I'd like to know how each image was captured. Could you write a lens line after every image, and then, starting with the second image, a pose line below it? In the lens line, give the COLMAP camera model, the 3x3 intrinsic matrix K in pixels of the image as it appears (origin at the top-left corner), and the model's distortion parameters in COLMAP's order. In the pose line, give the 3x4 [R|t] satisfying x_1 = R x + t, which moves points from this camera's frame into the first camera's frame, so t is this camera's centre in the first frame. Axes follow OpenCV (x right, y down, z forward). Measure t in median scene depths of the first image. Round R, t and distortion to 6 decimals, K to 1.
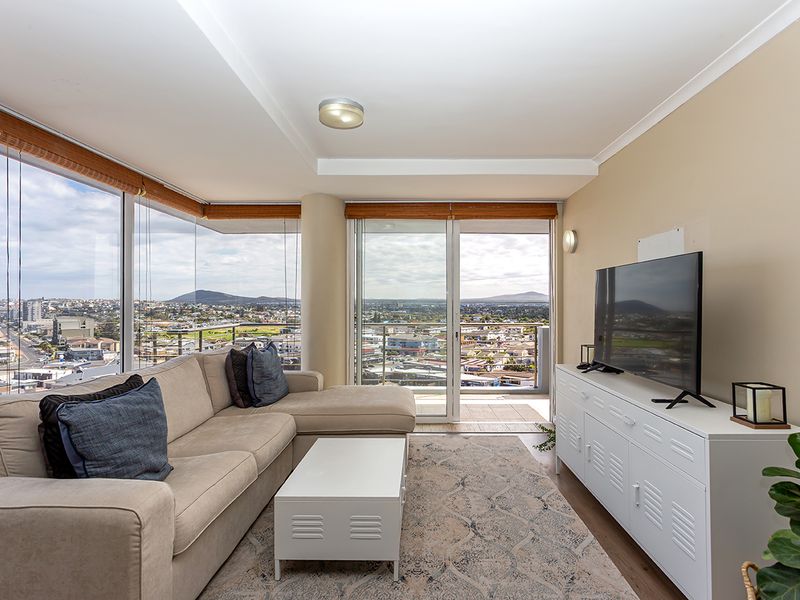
lens RADIAL K [[433.3, 0, 417.9], [0, 433.3, 300.2], [0, 0, 1]] dist [0.002925, 0.000758]
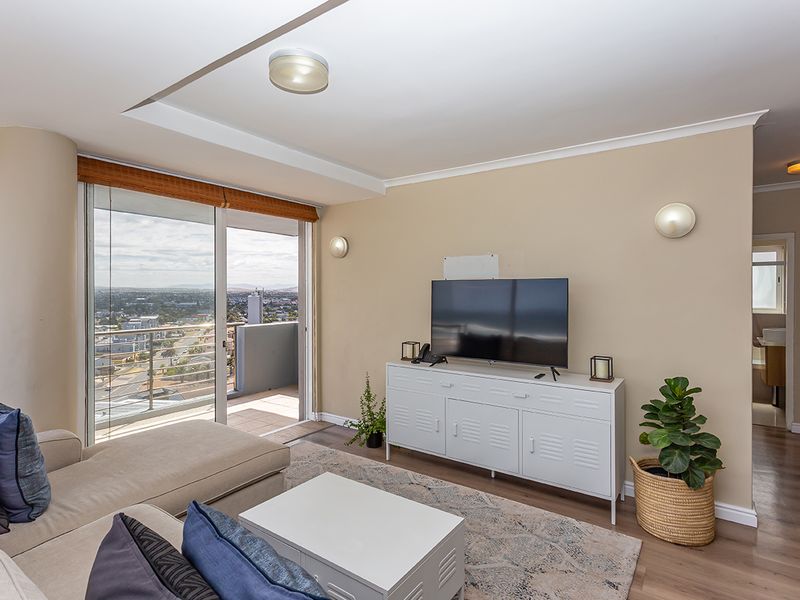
lens RADIAL K [[427.9, 0, 397.2], [0, 427.9, 294.0], [0, 0, 1]] dist [0.001064, 0.000293]
pose [[0.578840, -0.006241, 0.815417, -0.491290], [-0.003378, 0.999944, 0.010051, -0.033973], [-0.815434, -0.008572, 0.578786, 0.303370]]
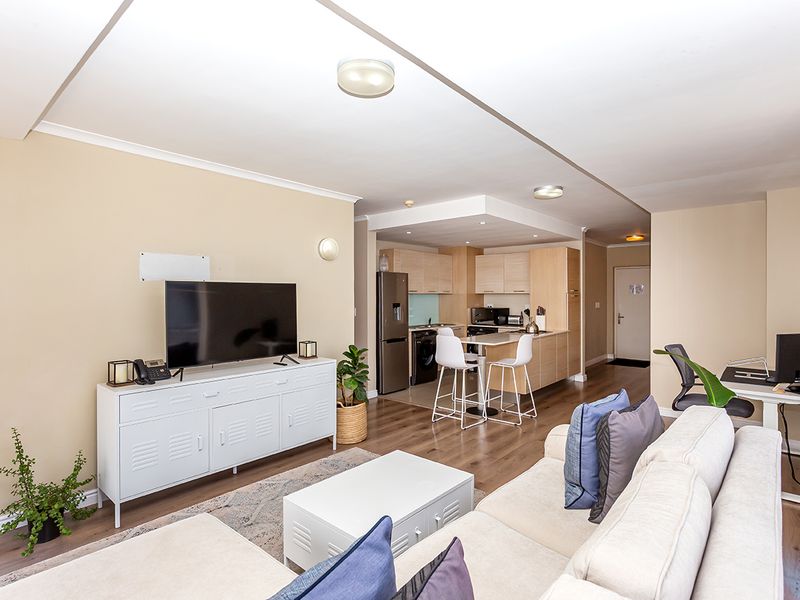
lens RADIAL K [[427.9, 0, 397.2], [0, 427.9, 294.0], [0, 0, 1]] dist [0.001064, 0.000293]
pose [[-0.752379, -0.002365, 0.658727, -0.519428], [-0.005176, 0.999984, -0.002323, -0.030474], [-0.658710, -0.005158, -0.752379, 1.104740]]
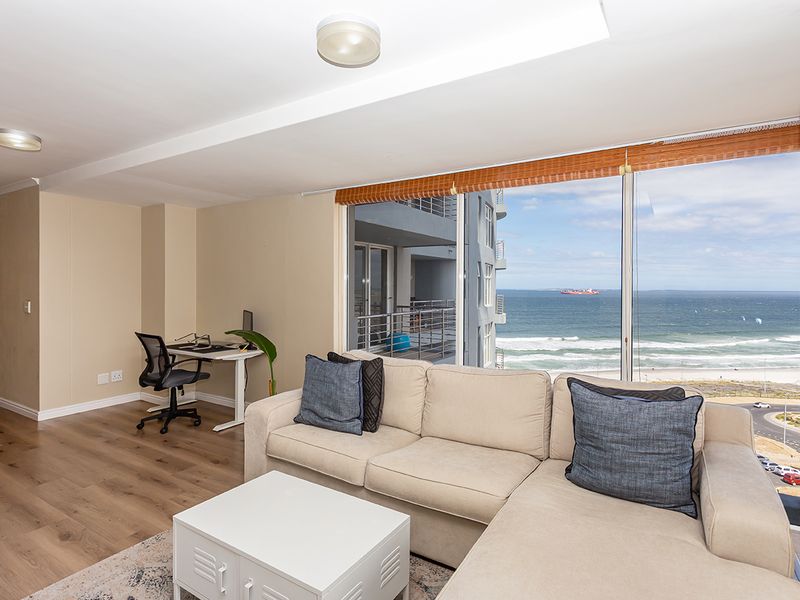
lens RADIAL K [[427.9, 0, 397.2], [0, 427.9, 294.0], [0, 0, 1]] dist [0.001064, 0.000293]
pose [[-0.528889, 0.004539, -0.848679, 0.258145], [-0.004268, 0.999959, 0.008008, -0.023837], [0.848680, 0.007858, -0.528848, 1.021517]]
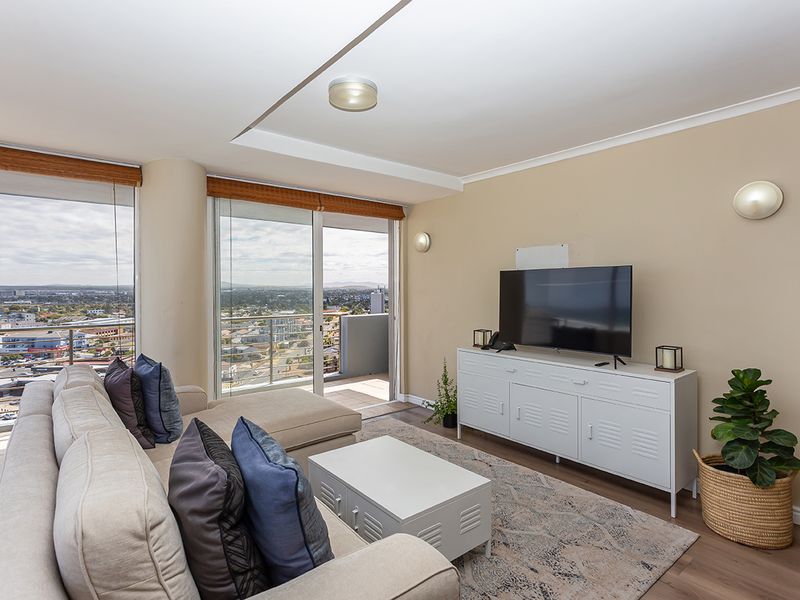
lens RADIAL K [[426.7, 0, 400.1], [0, 426.7, 296.6], [0, 0, 1]] dist [0.001941, 0.000790]
pose [[0.773517, -0.015231, 0.633592, -0.478980], [0.000704, 0.999731, 0.023174, -0.018326], [-0.633775, -0.017480, 0.773320, 0.172542]]
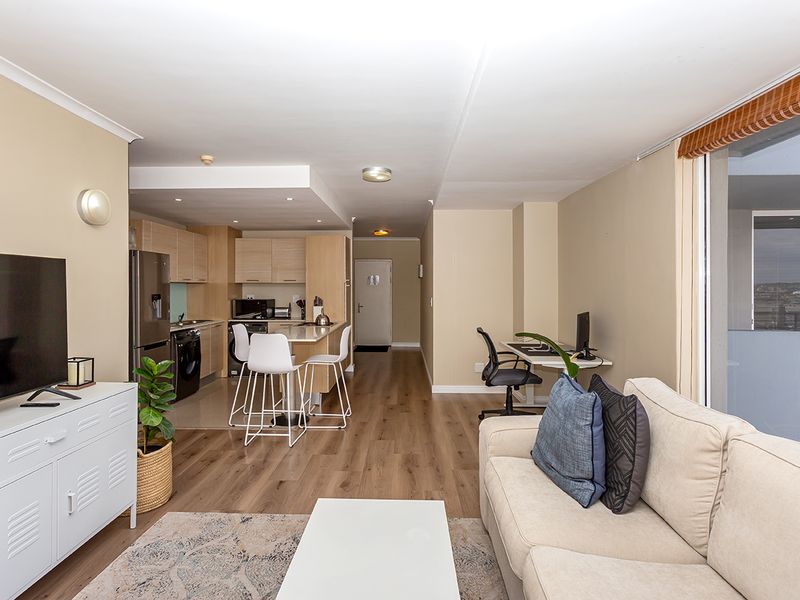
lens RADIAL K [[437.5, 0, 395.3], [0, 437.5, 285.8], [0, 0, 1]] dist [0.002548, 0.001354]
pose [[-0.999625, -0.005147, 0.026913, -0.132156], [-0.005336, 0.999962, -0.006946, -0.018177], [-0.026876, -0.007087, -0.999614, 1.077828]]
